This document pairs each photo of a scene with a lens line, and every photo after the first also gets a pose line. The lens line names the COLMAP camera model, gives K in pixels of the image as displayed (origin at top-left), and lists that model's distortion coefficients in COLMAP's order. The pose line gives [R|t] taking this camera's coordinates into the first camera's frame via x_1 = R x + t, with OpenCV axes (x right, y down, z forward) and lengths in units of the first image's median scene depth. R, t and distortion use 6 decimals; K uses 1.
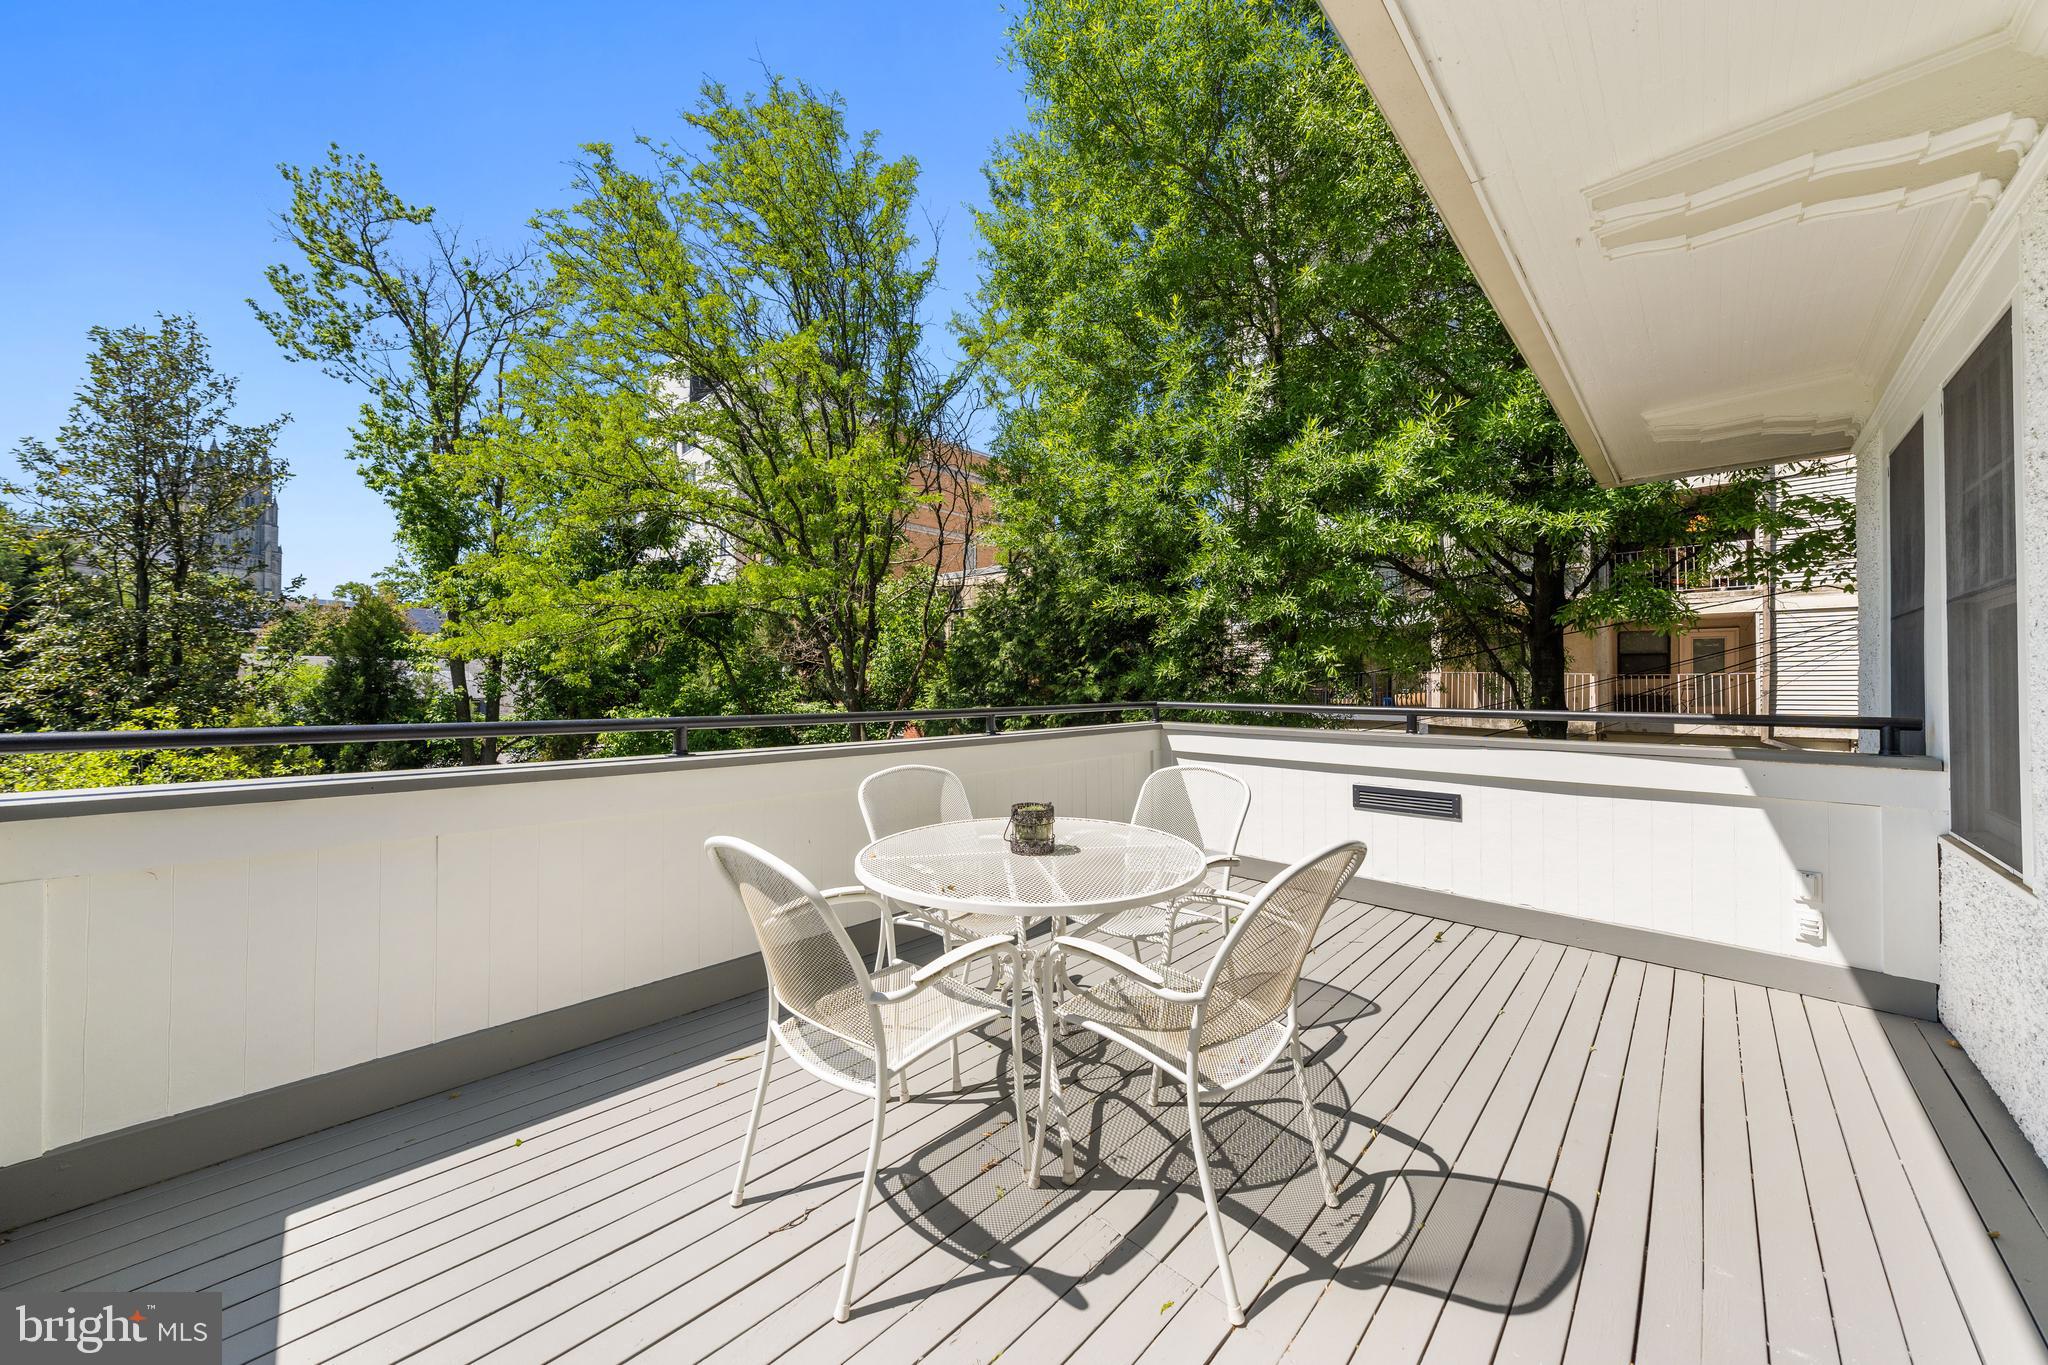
lens RADIAL K [[699.1, 0, 1019.9], [0, 699.1, 671.8], [0, 0, 1]] dist [-0.001641, -0.000170]
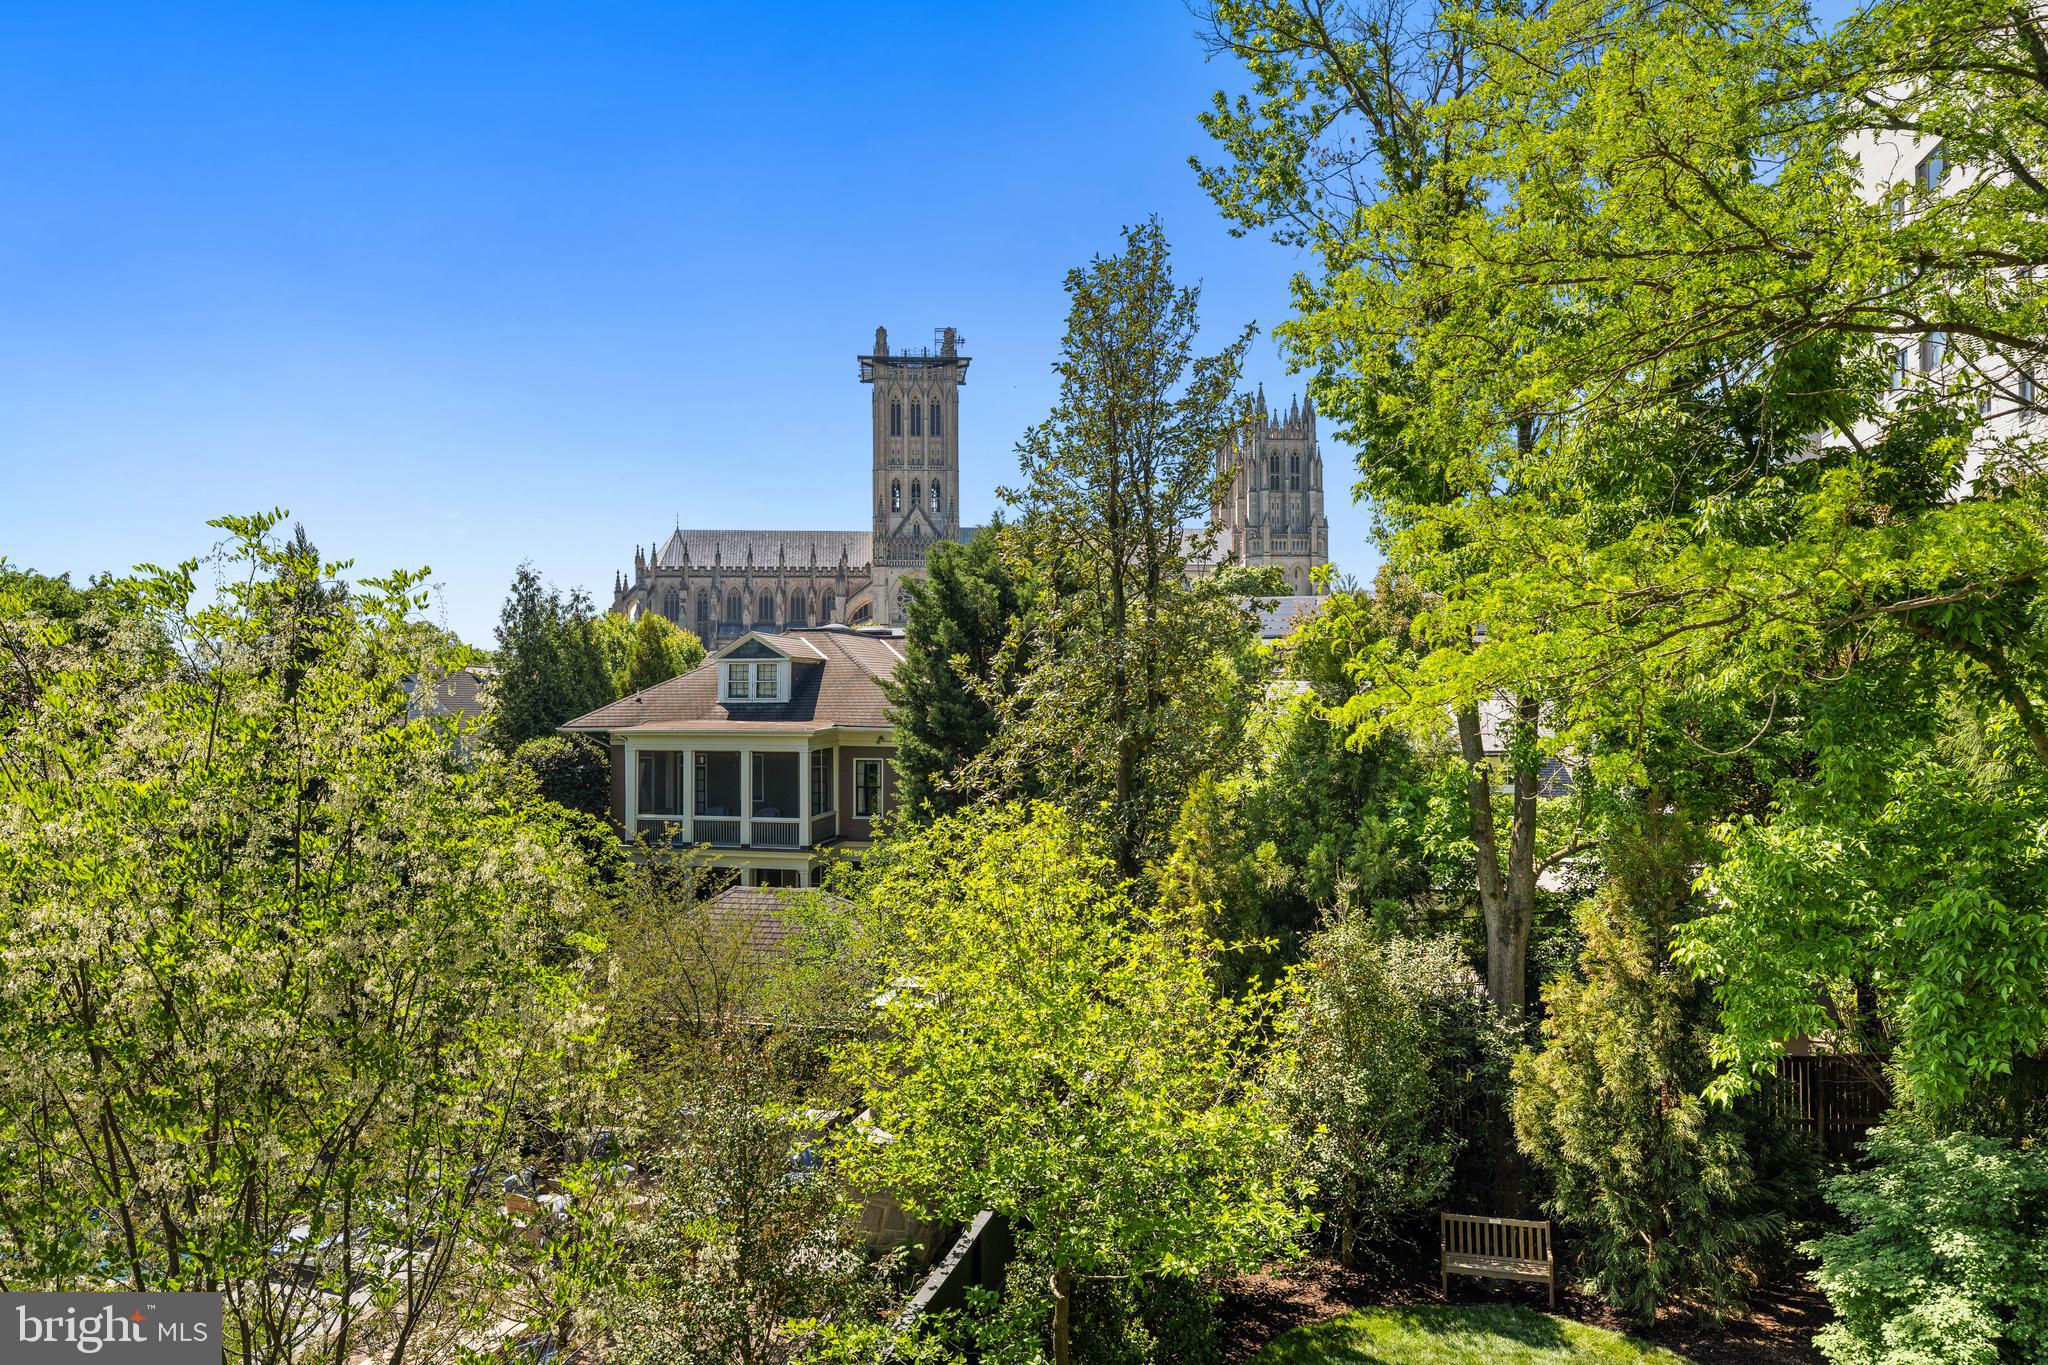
lens RADIAL K [[1374.8, 0, 1028.2], [0, 1374.8, 676.0], [0, 0, 1]] dist [0.002964, -0.001304]
pose [[0.504345, -0.025789, -0.863117, -0.063142], [0.023082, 0.999599, -0.016380, -0.027814], [0.863193, -0.011662, 0.504739, 0.191162]]
